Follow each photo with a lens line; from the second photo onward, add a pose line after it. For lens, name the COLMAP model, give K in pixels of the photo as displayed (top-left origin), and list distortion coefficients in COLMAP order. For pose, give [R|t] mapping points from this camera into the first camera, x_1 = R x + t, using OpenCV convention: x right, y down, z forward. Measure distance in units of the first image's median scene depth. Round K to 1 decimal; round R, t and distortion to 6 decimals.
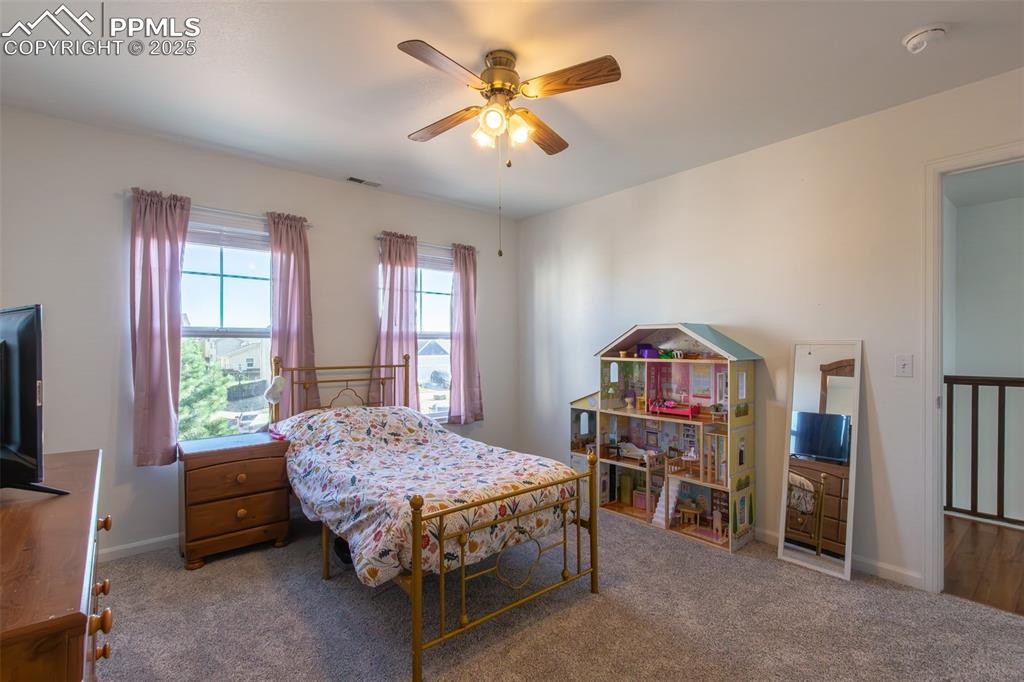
lens RADIAL K [[469.0, 0, 513.8], [0, 469.0, 347.2], [0, 0, 1]] dist [0.003402, 0.000219]
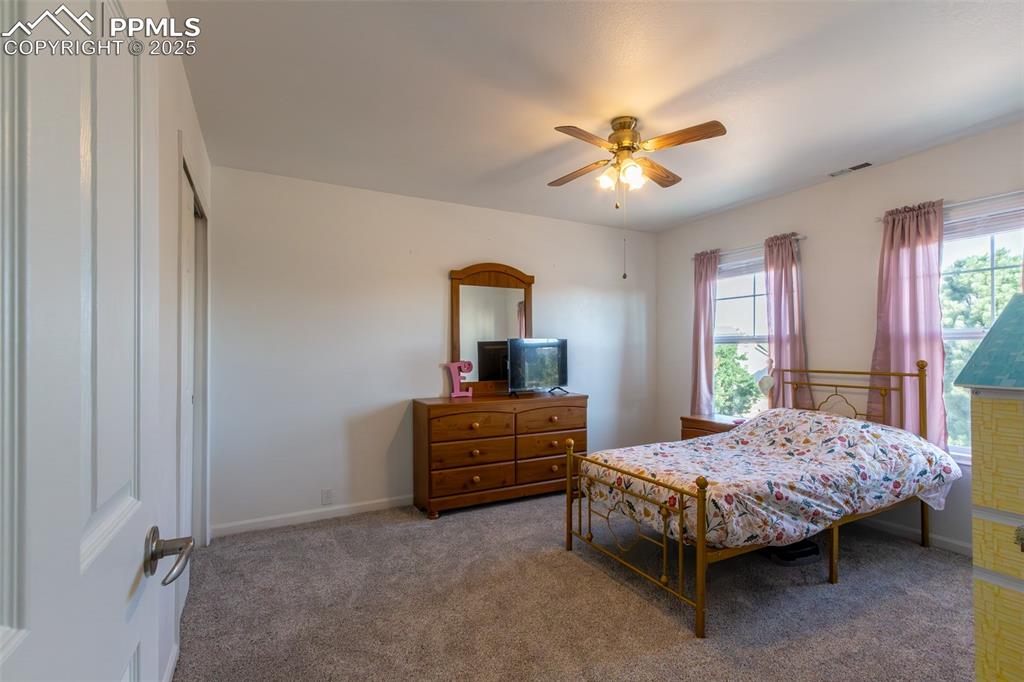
lens RADIAL K [[469.0, 0, 511.7], [0, 469.0, 343.9], [0, 0, 1]] dist [0.003402, 0.000219]
pose [[-0.210571, -0.011797, -0.977507, 0.749285], [-0.000277, 0.999928, -0.012008, -0.002386], [0.977579, -0.002258, -0.210559, 0.580157]]
